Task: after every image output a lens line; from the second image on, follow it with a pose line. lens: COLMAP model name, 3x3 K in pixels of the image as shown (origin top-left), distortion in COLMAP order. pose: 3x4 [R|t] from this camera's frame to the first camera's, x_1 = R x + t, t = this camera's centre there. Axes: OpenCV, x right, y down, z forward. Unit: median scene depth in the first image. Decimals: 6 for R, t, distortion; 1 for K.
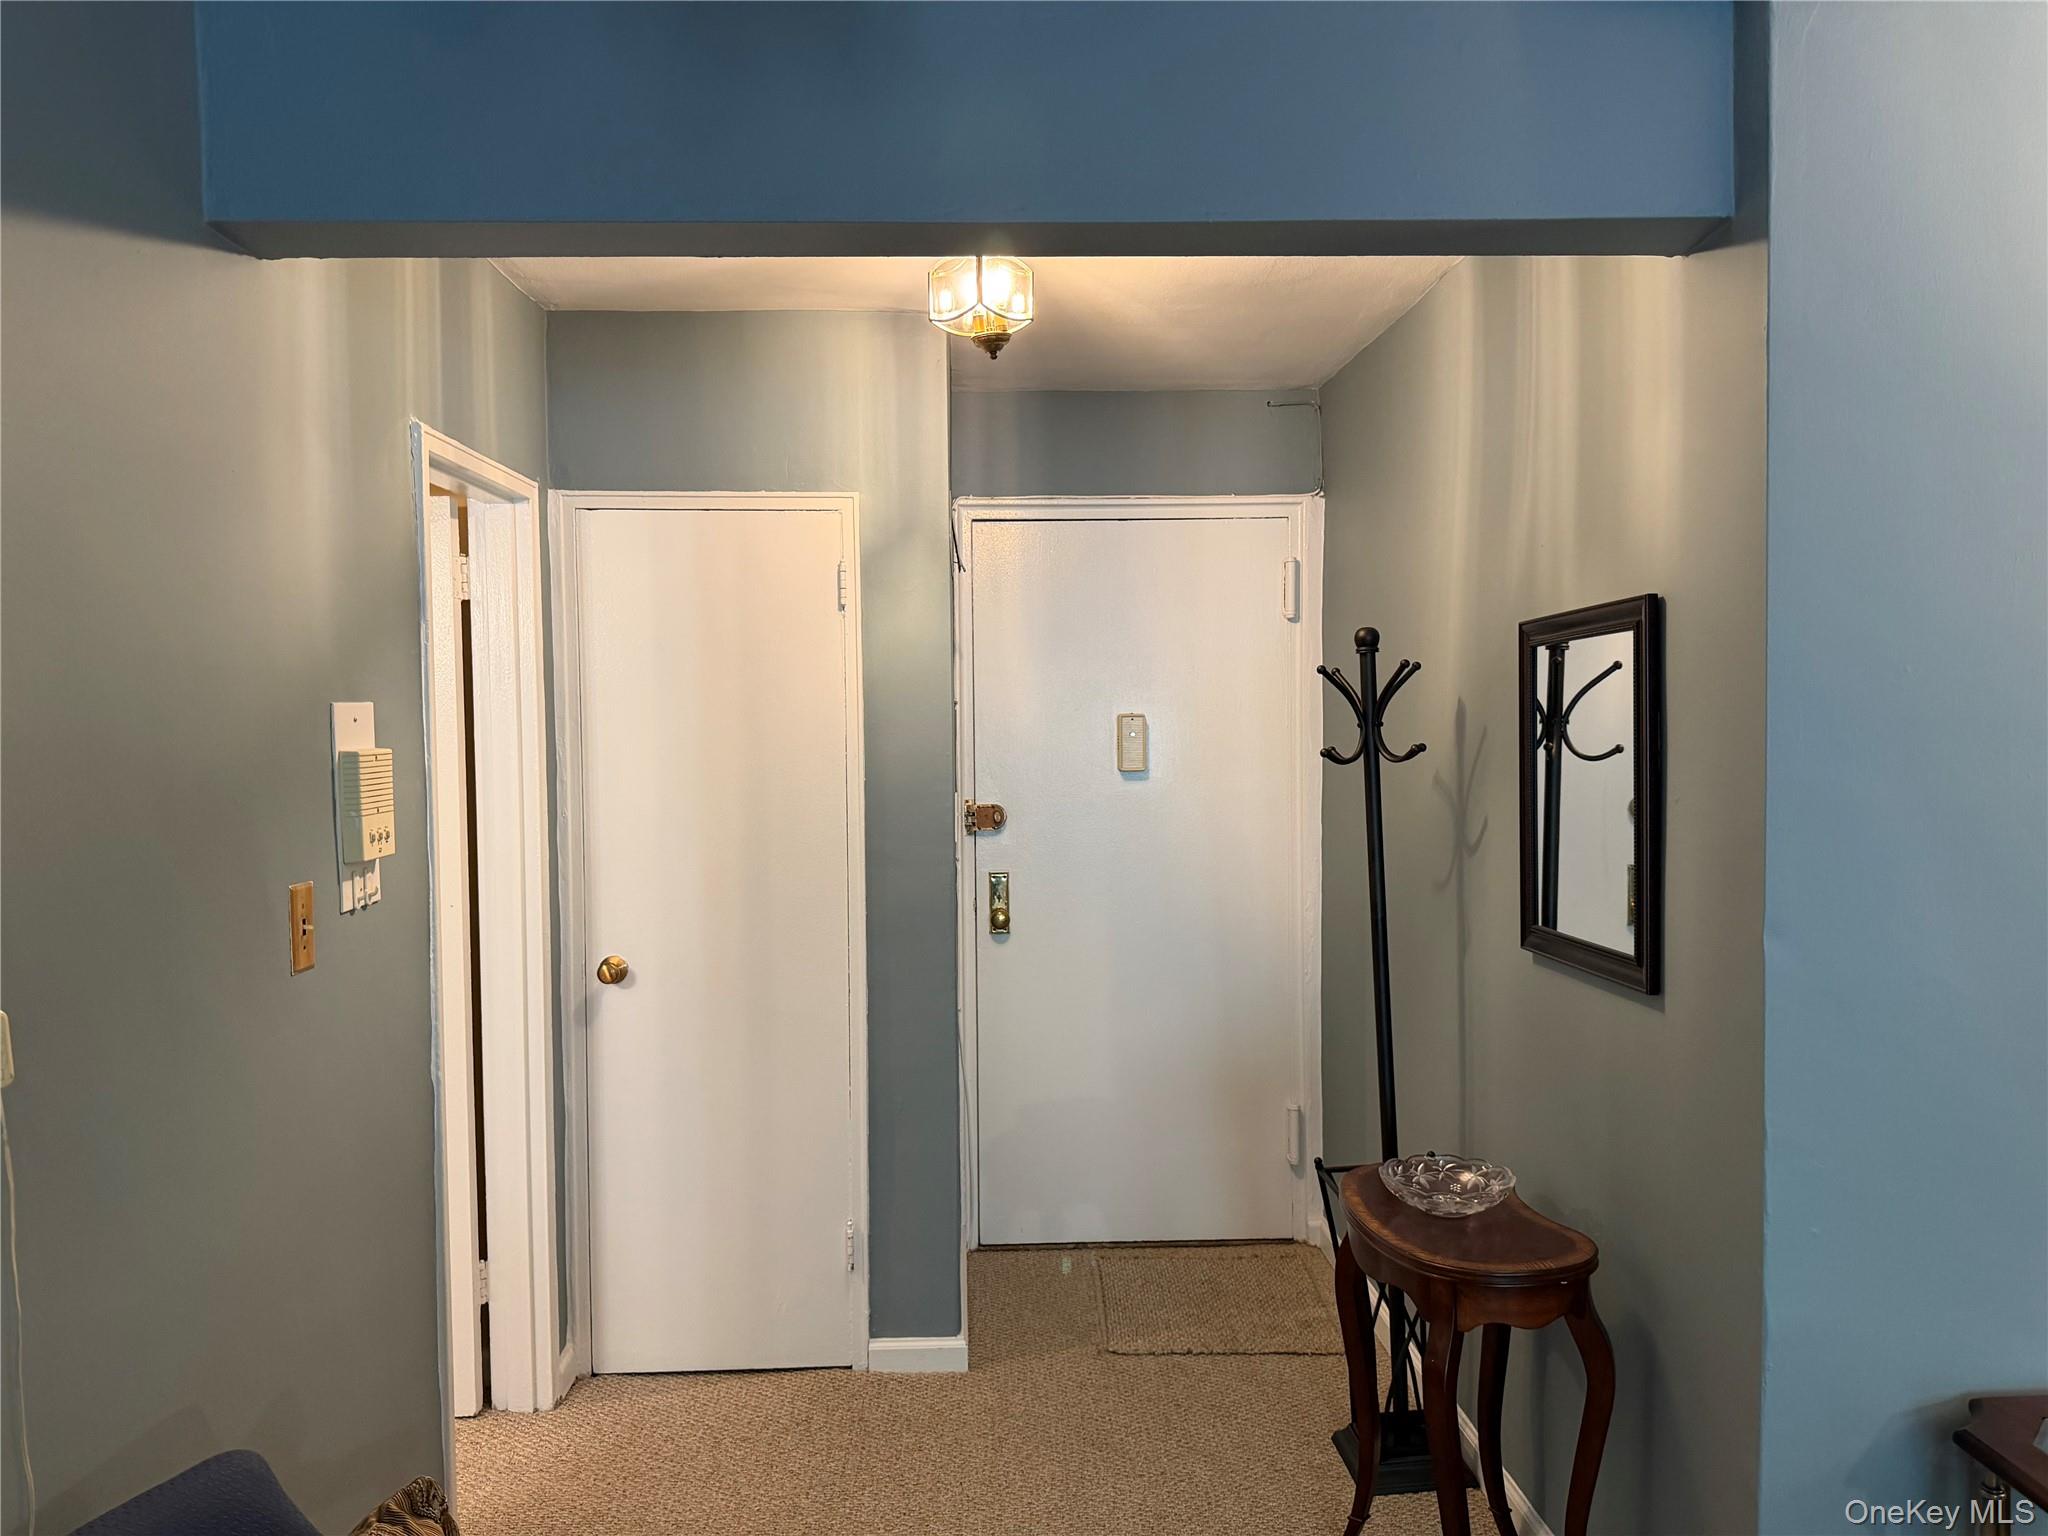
lens RADIAL K [[1447.0, 0, 1030.4], [0, 1447.0, 765.4], [0, 0, 1]] dist [0.002611, -0.007651]
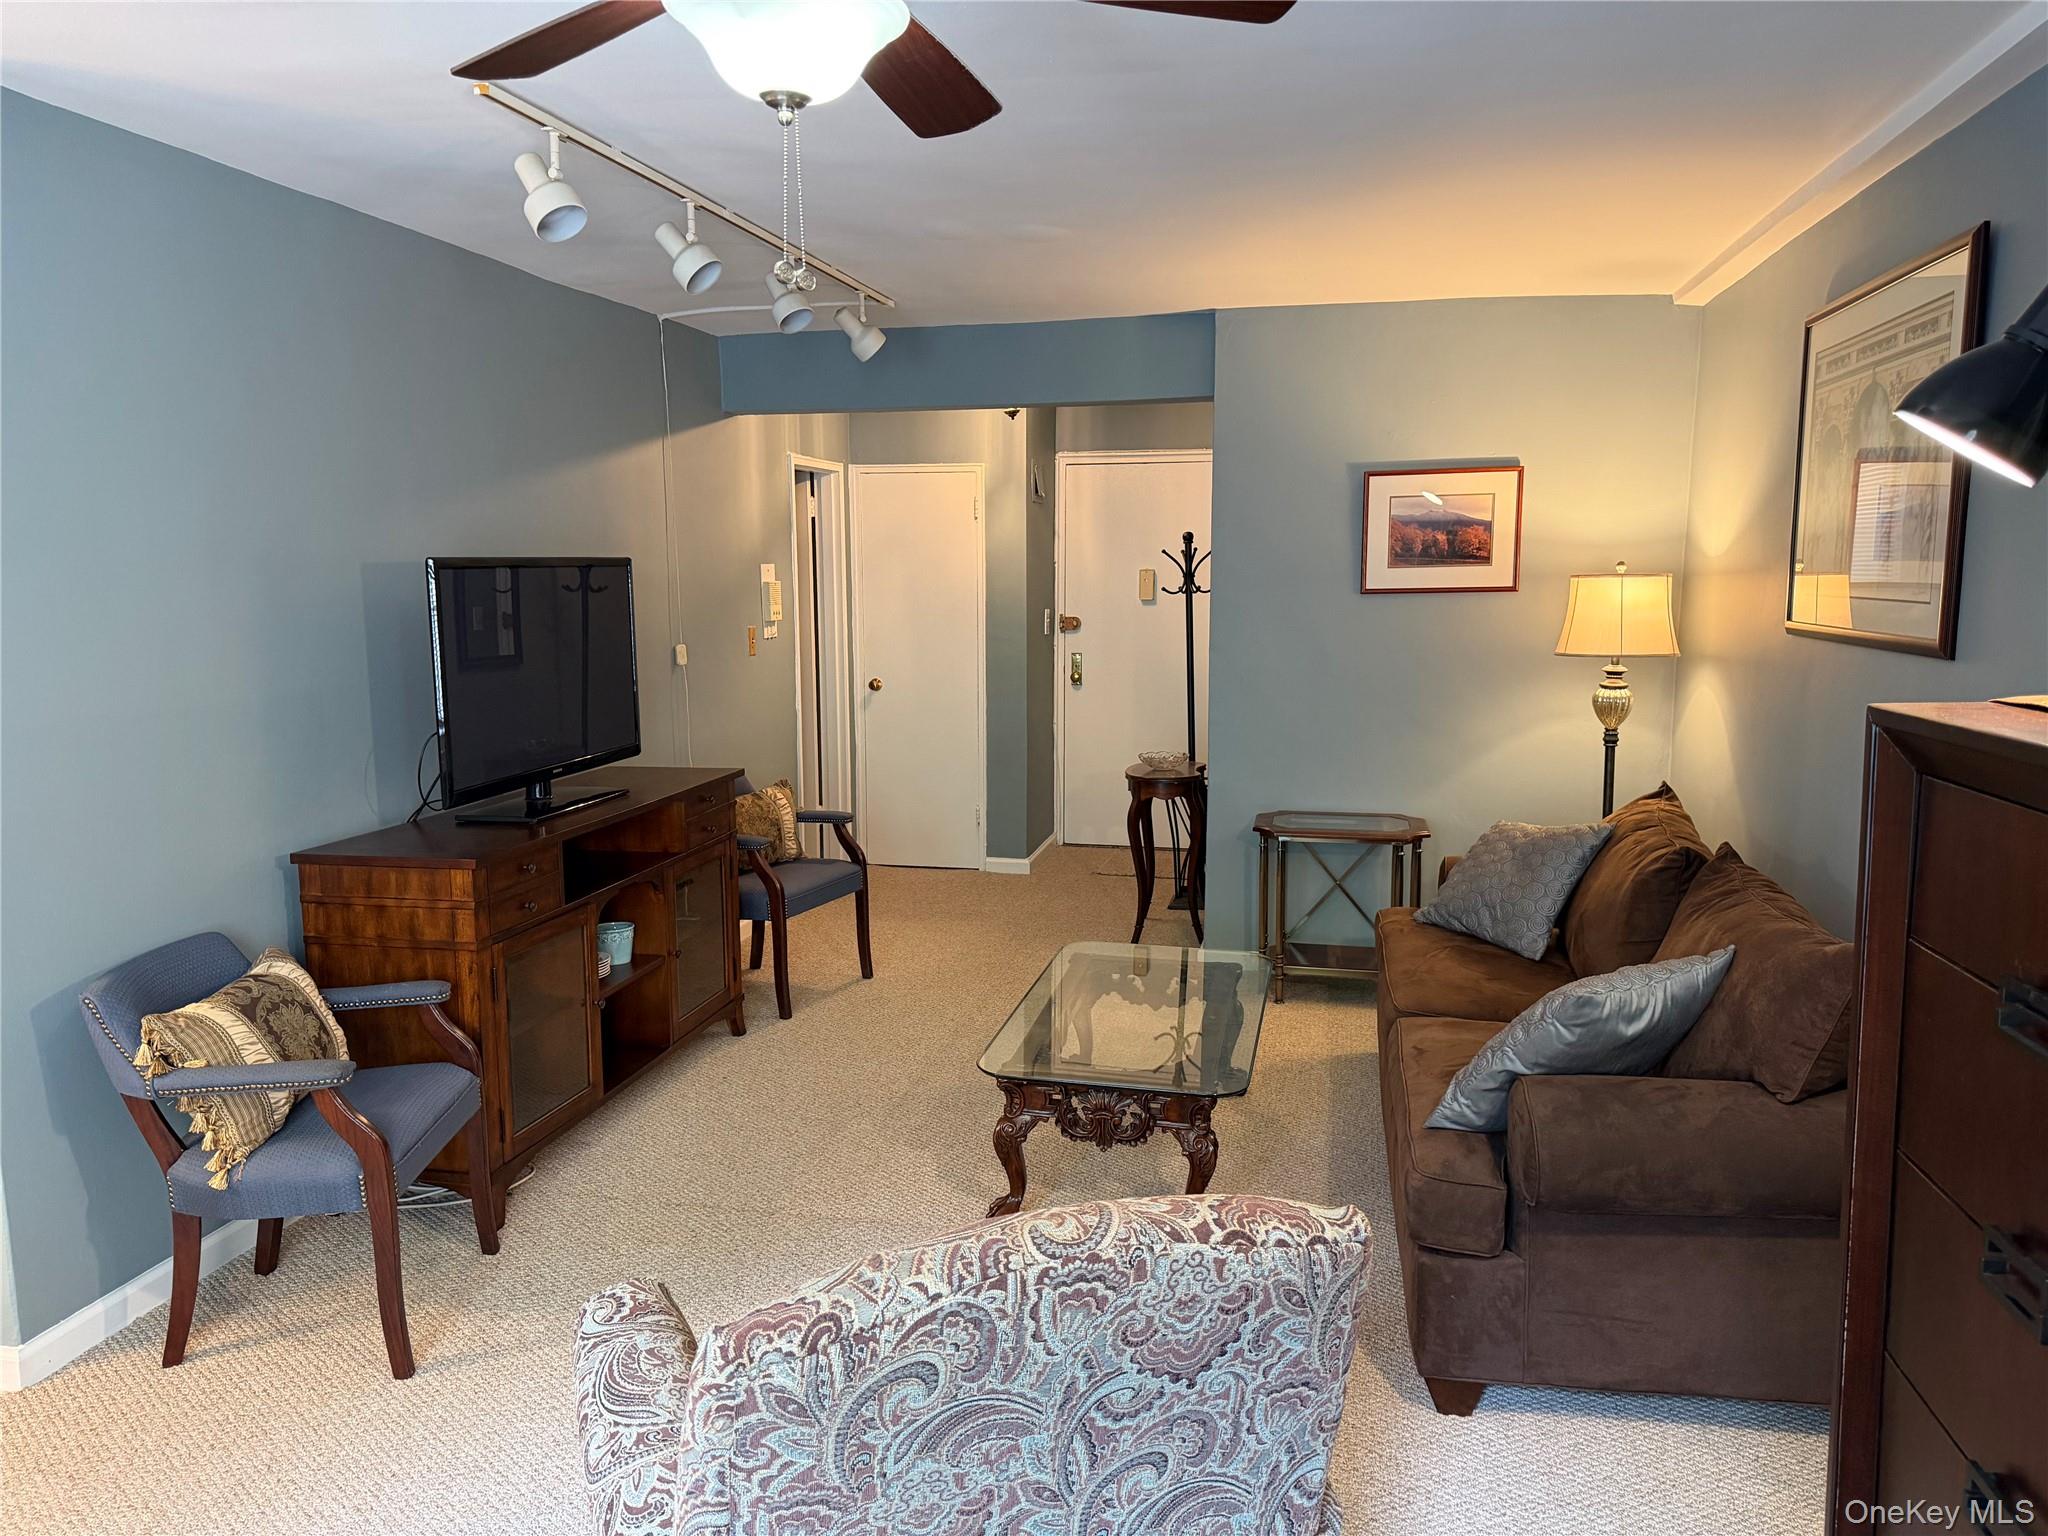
lens RADIAL K [[1447.0, 0, 1022.6], [0, 1447.0, 760.9], [0, 0, 1]] dist [0.002611, -0.007651]
pose [[0.965300, 0.034937, -0.258797, 0.502060], [-0.009644, 0.995104, 0.098365, 0.035304], [0.260967, -0.092456, 0.960910, -1.073717]]
